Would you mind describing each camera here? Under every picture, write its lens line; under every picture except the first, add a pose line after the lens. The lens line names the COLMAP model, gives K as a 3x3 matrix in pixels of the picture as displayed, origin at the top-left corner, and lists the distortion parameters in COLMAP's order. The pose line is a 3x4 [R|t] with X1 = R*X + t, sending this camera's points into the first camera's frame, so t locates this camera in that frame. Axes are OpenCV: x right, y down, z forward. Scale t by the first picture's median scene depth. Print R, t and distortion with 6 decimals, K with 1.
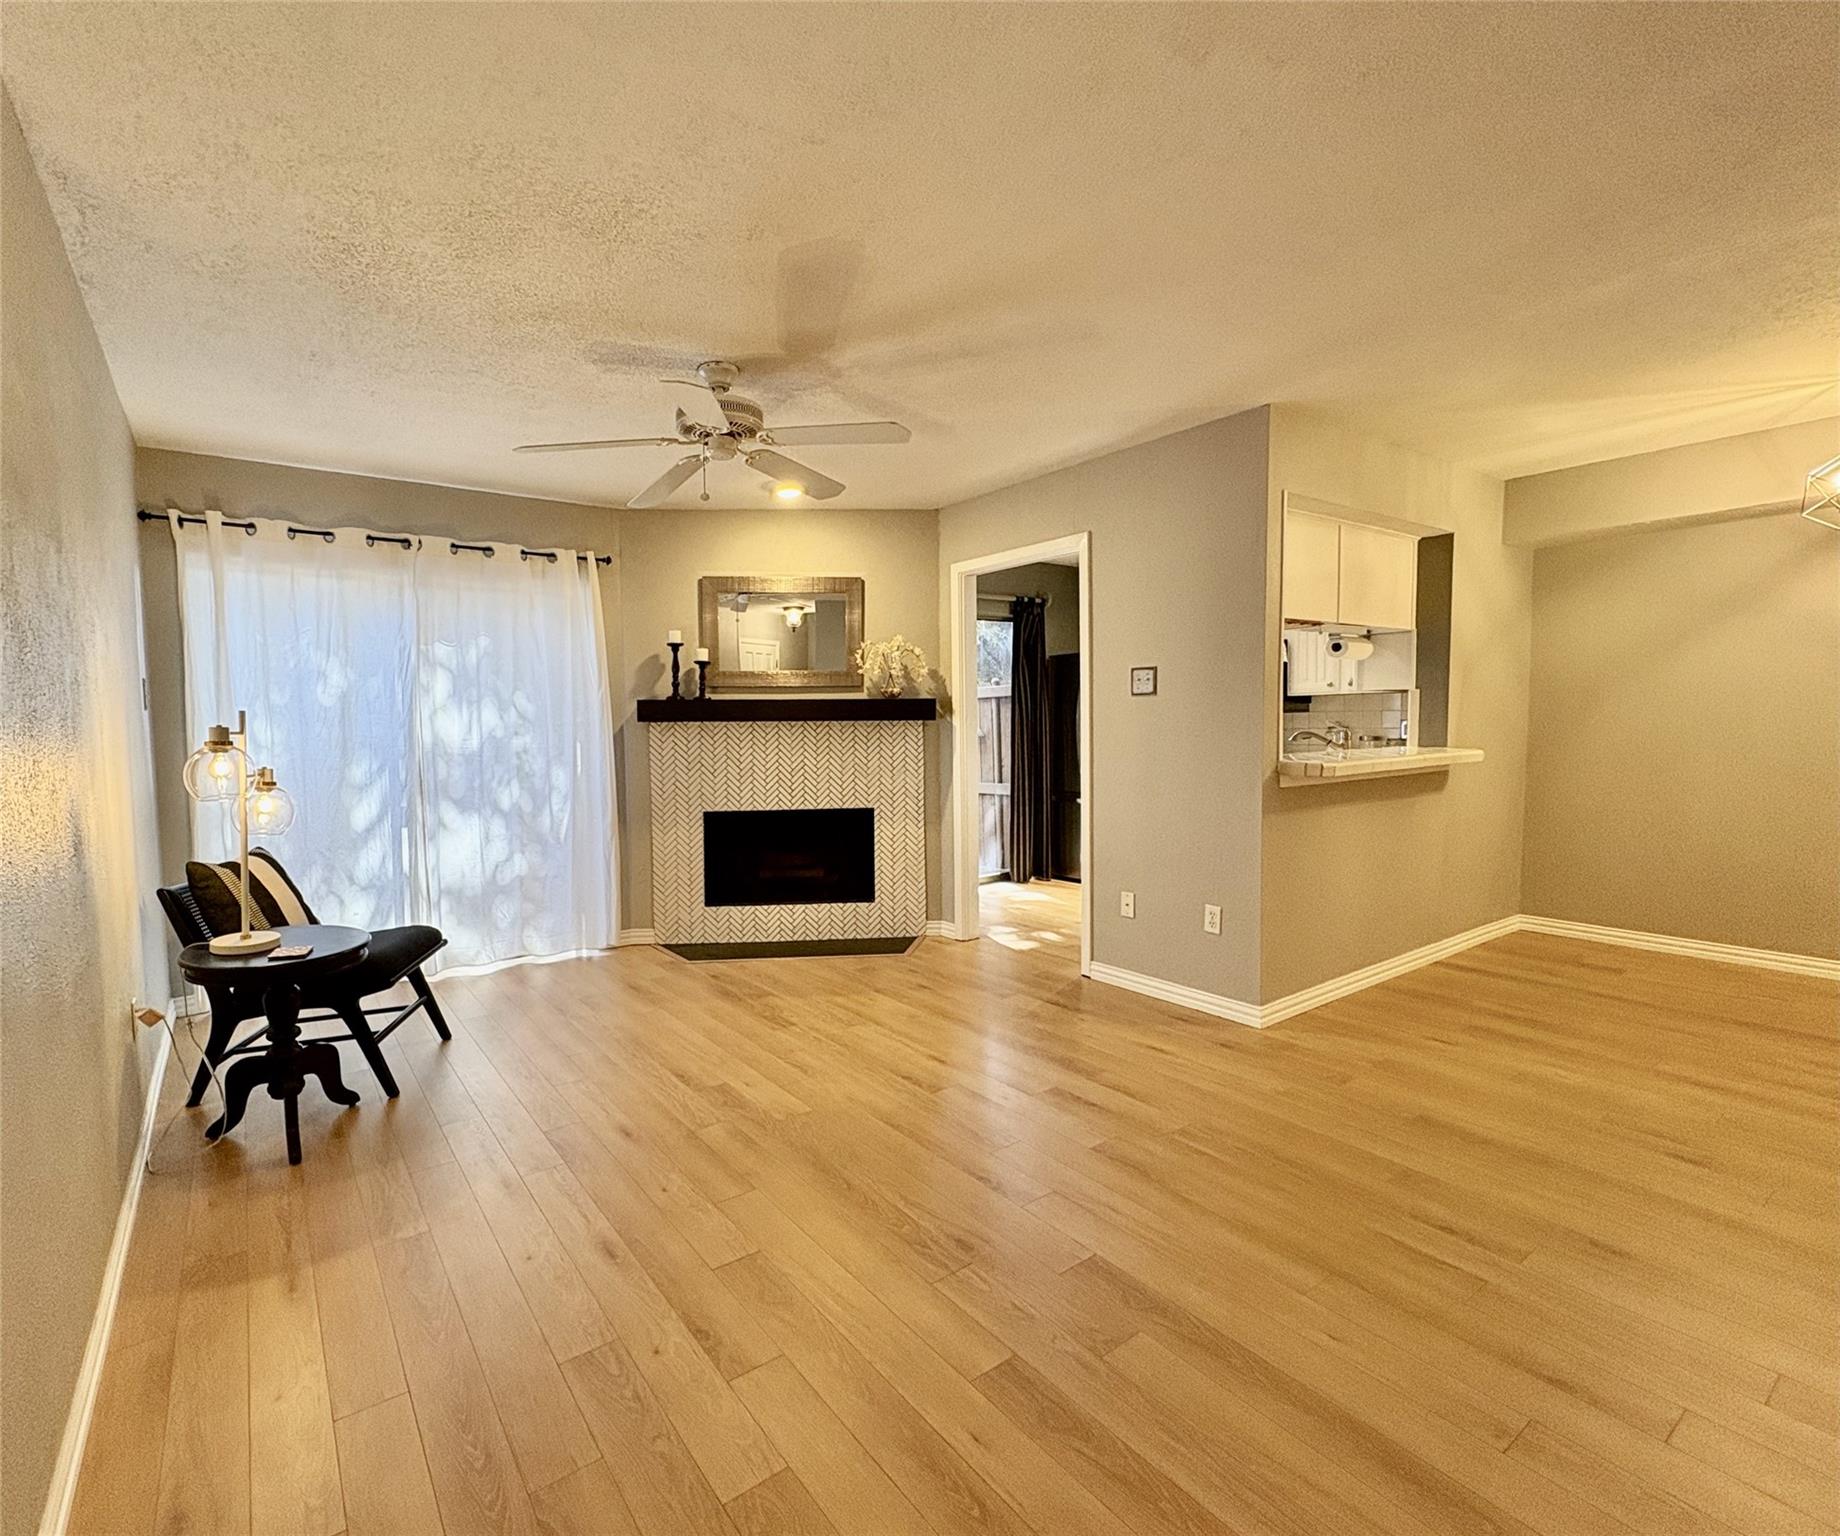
lens RADIAL K [[866.8, 0, 805.9], [0, 866.8, 761.3], [0, 0, 1]] dist [0.000451, -0.000241]
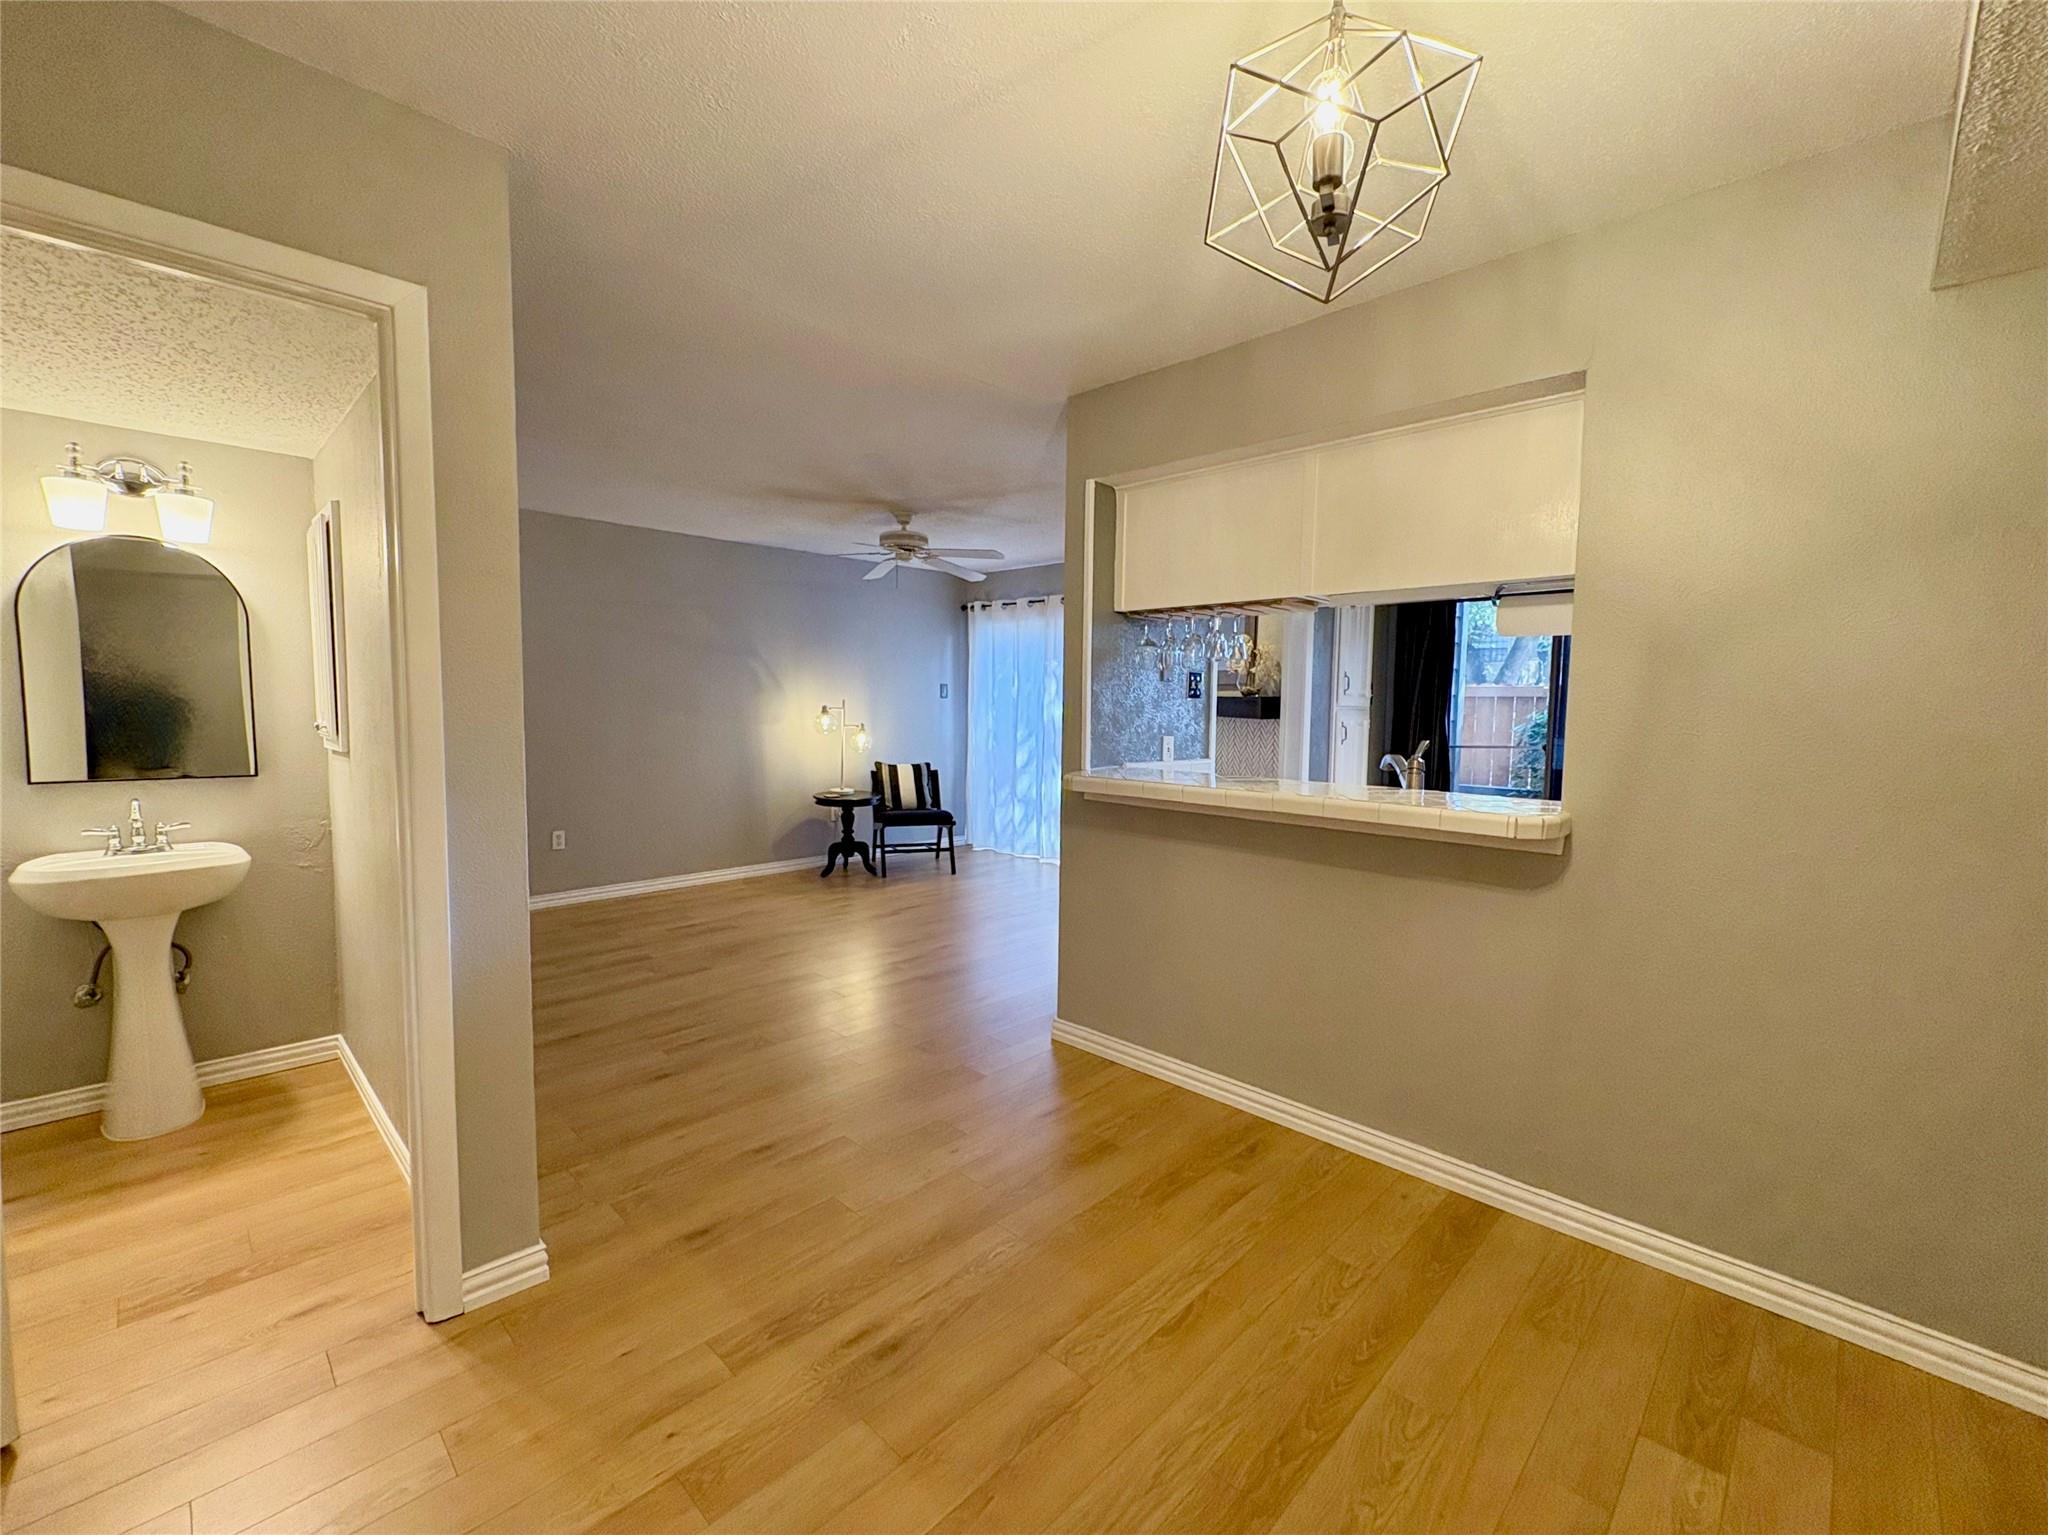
lens RADIAL K [[851.8, 0, 1028.8], [0, 851.8, 770.9], [0, 0, 1]] dist [-0.000126, -0.000027]
pose [[0.220976, 0.097001, -0.970443, 1.304866], [-0.065739, 0.994260, 0.084412, -0.067403], [0.973061, 0.045143, 0.226085, 0.672896]]
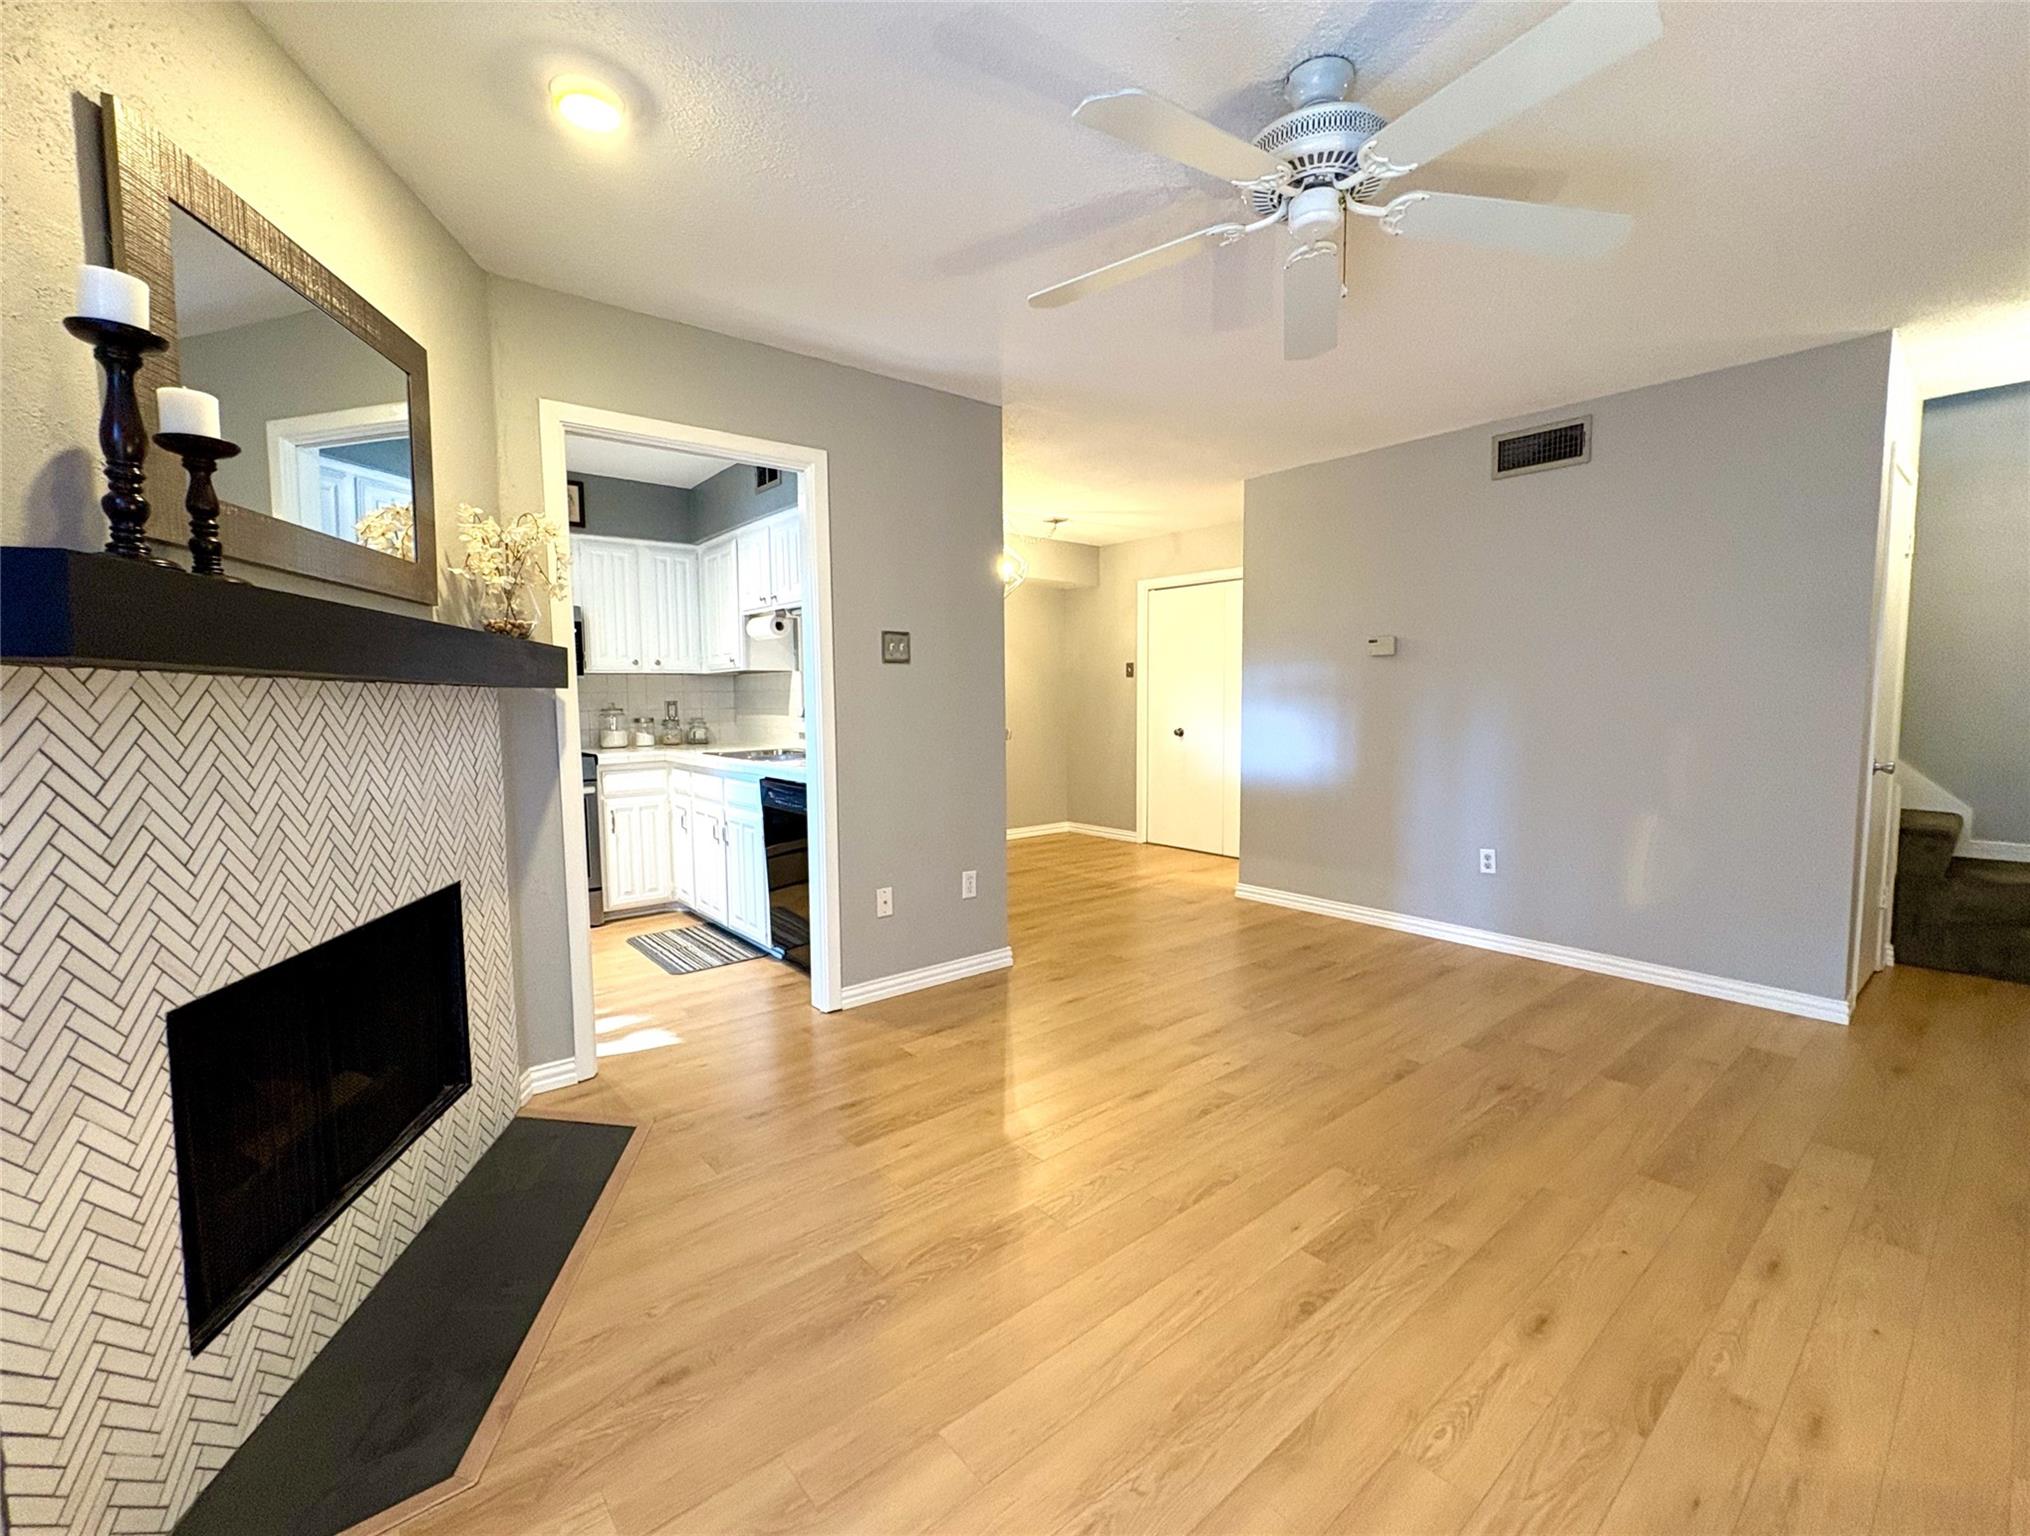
lens RADIAL K [[873.7, 0, 1027.2], [0, 873.7, 763.0], [0, 0, 1]] dist [0.002923, -0.000049]
pose [[-0.130599, -0.057689, 0.989755, -0.540225], [0.059280, 0.996065, 0.065879, -0.026013], [-0.989661, 0.067276, -0.126665, 1.009044]]
